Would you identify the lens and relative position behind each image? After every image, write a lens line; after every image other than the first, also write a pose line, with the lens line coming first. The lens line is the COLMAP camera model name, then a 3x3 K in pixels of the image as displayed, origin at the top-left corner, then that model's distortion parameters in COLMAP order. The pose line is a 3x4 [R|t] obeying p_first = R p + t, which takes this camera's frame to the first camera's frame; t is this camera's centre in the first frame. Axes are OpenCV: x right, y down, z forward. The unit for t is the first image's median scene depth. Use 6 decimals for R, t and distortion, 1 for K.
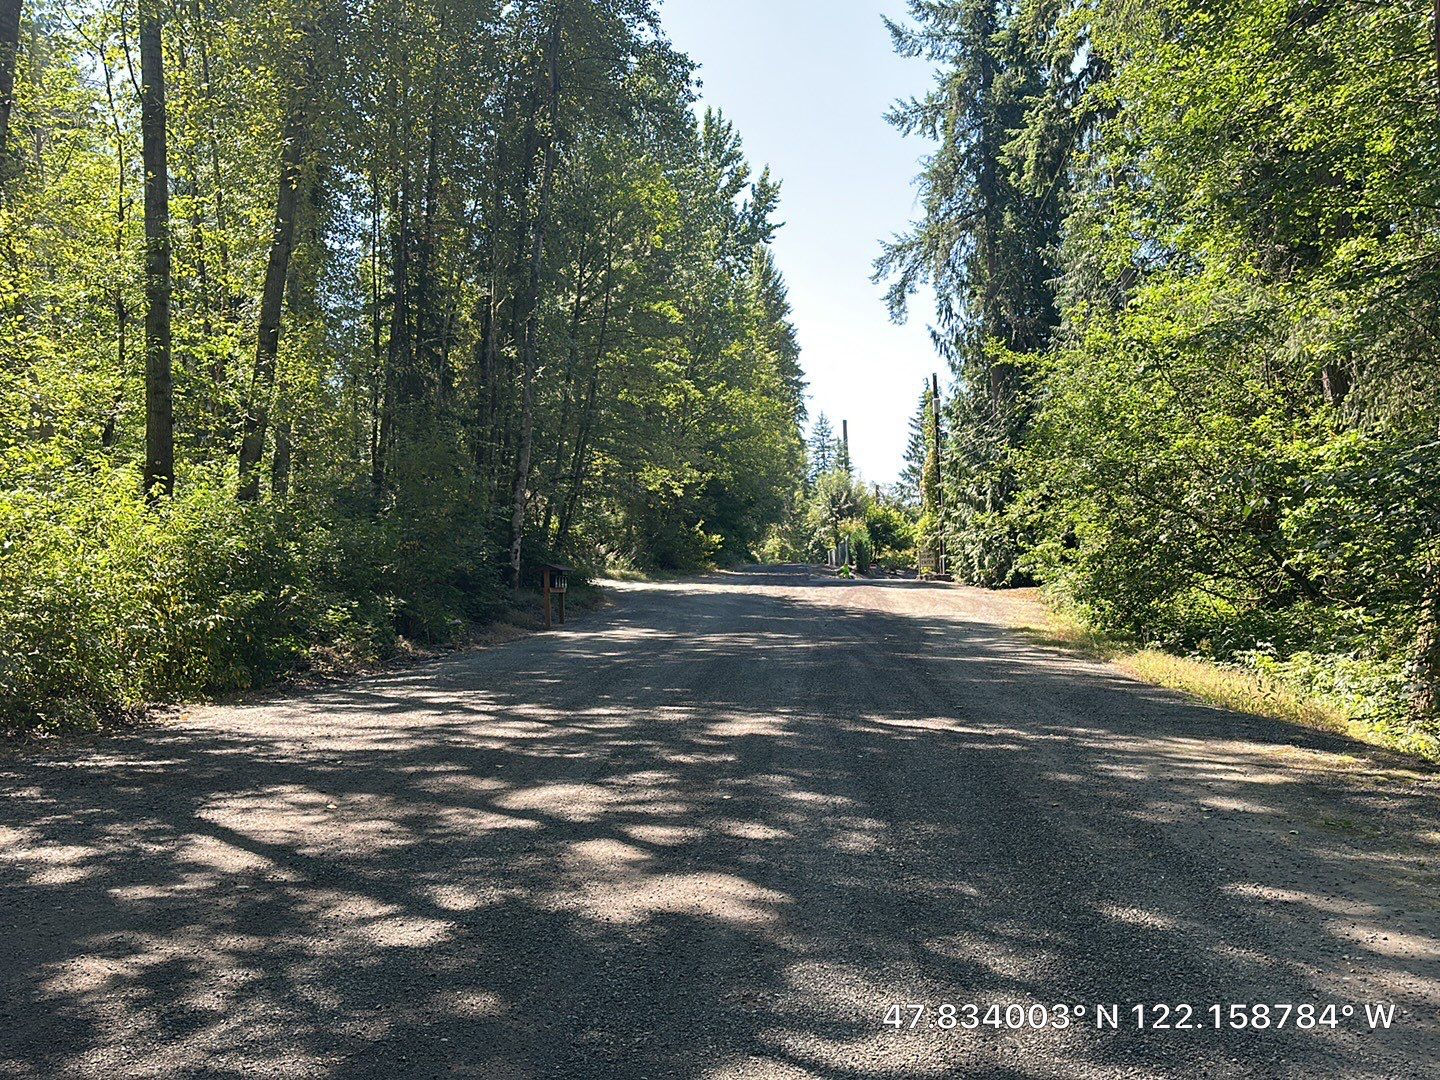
lens RADIAL K [[1276.4, 0, 728.7], [0, 1276.4, 560.5], [0, 0, 1]] dist [0.172003, -0.357398]
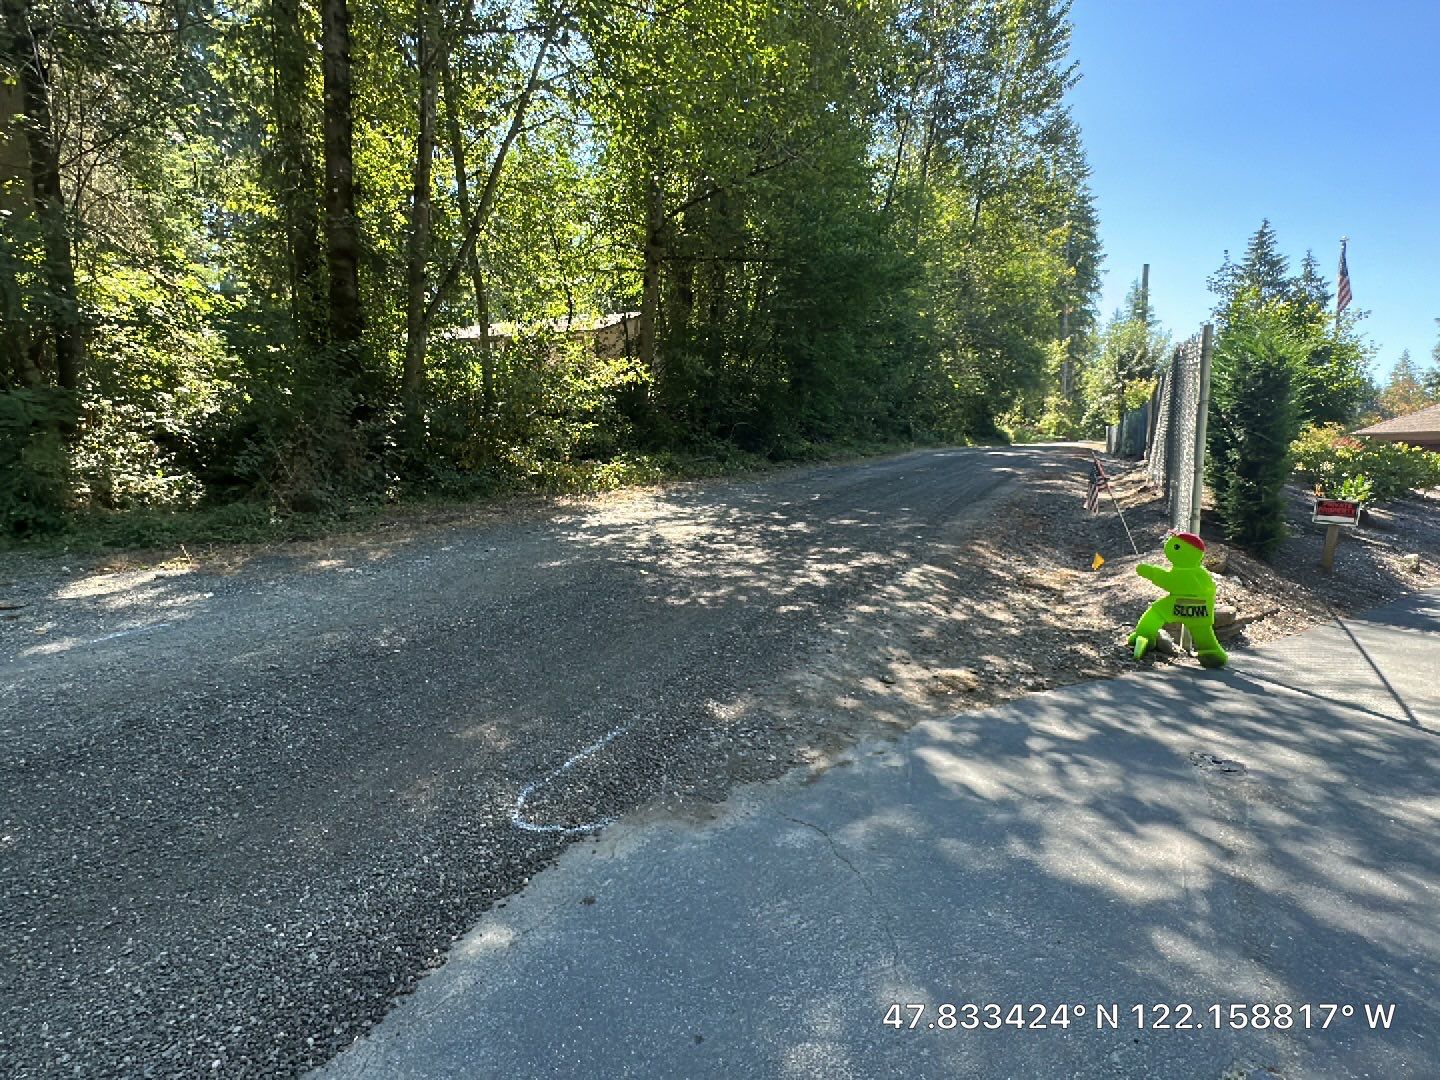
lens RADIAL K [[735.5, 0, 720.0], [0, 735.5, 540.0], [0, 0, 1]] dist [-0.001952, -0.002210]
pose [[0.916668, 0.073667, -0.392802, 0.086945], [-0.014622, 0.988389, 0.151241, -0.006855], [0.399382, -0.132894, 0.907101, 1.007047]]
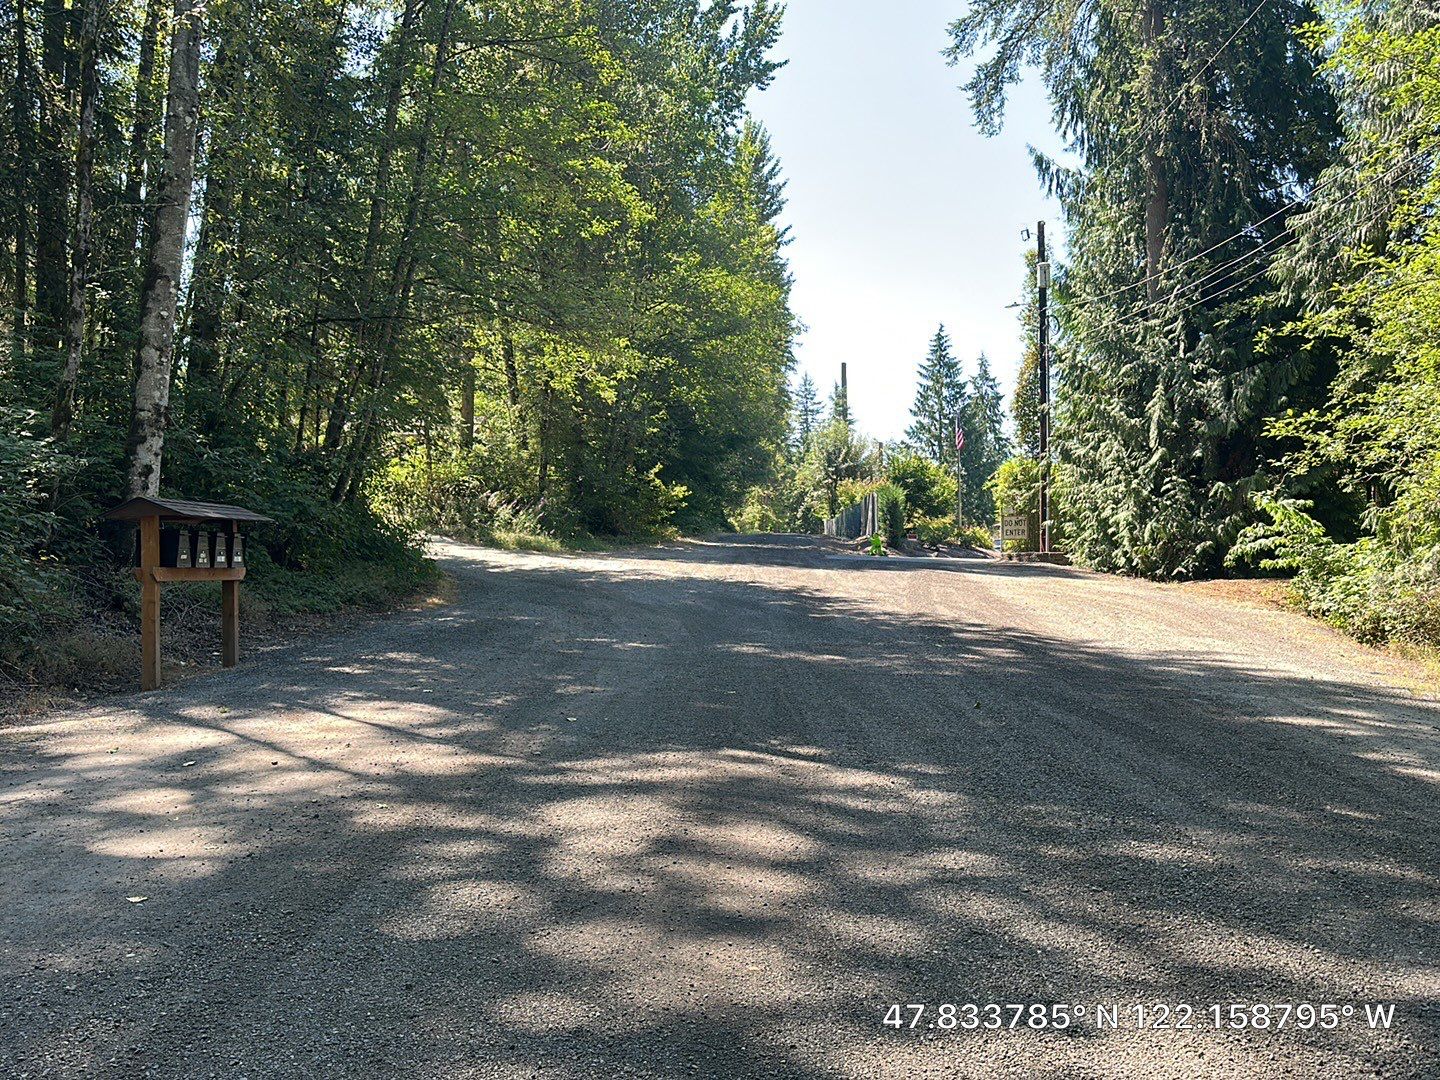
lens RADIAL K [[1276.4, 0, 728.7], [0, 1276.4, 560.5], [0, 0, 1]] dist [0.172003, -0.357398]
pose [[0.999507, 0.023048, 0.021297, 0.002833], [-0.023506, 0.999492, 0.021533, 0.004785], [-0.020790, -0.022023, 0.999541, 0.379528]]
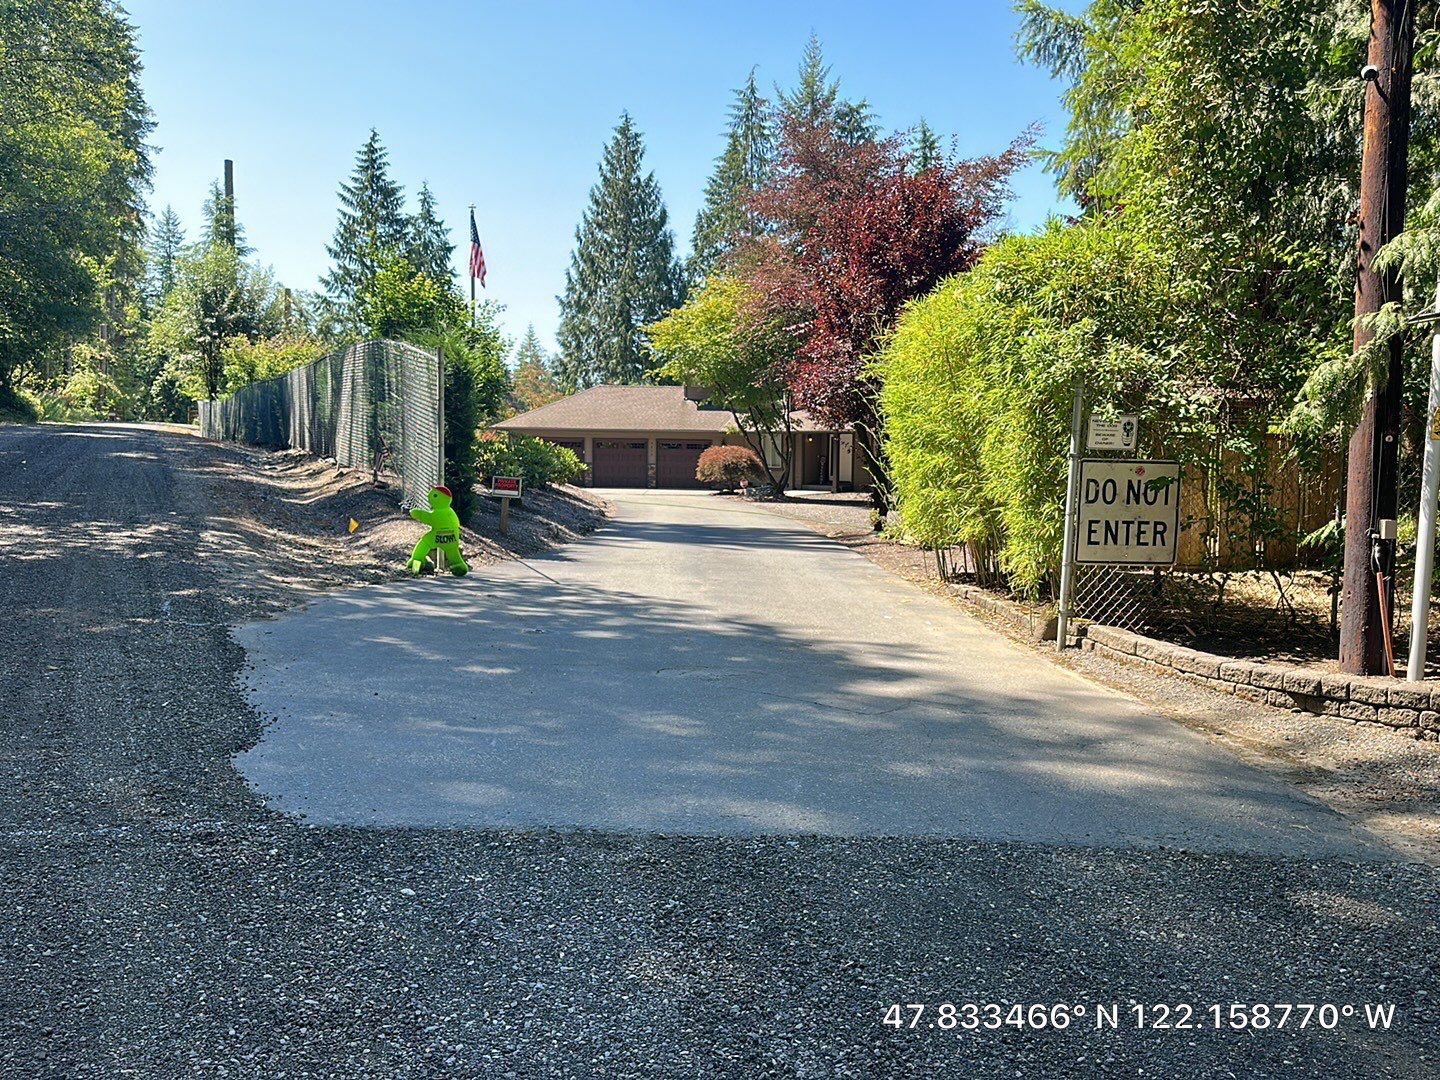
lens RADIAL K [[1276.4, 0, 728.7], [0, 1276.4, 560.5], [0, 0, 1]] dist [0.172003, -0.357398]
pose [[0.883278, 0.014766, 0.468618, 0.049023], [-0.062795, 0.994224, 0.087033, -0.005572], [-0.464626, -0.106301, 0.879103, 0.902451]]
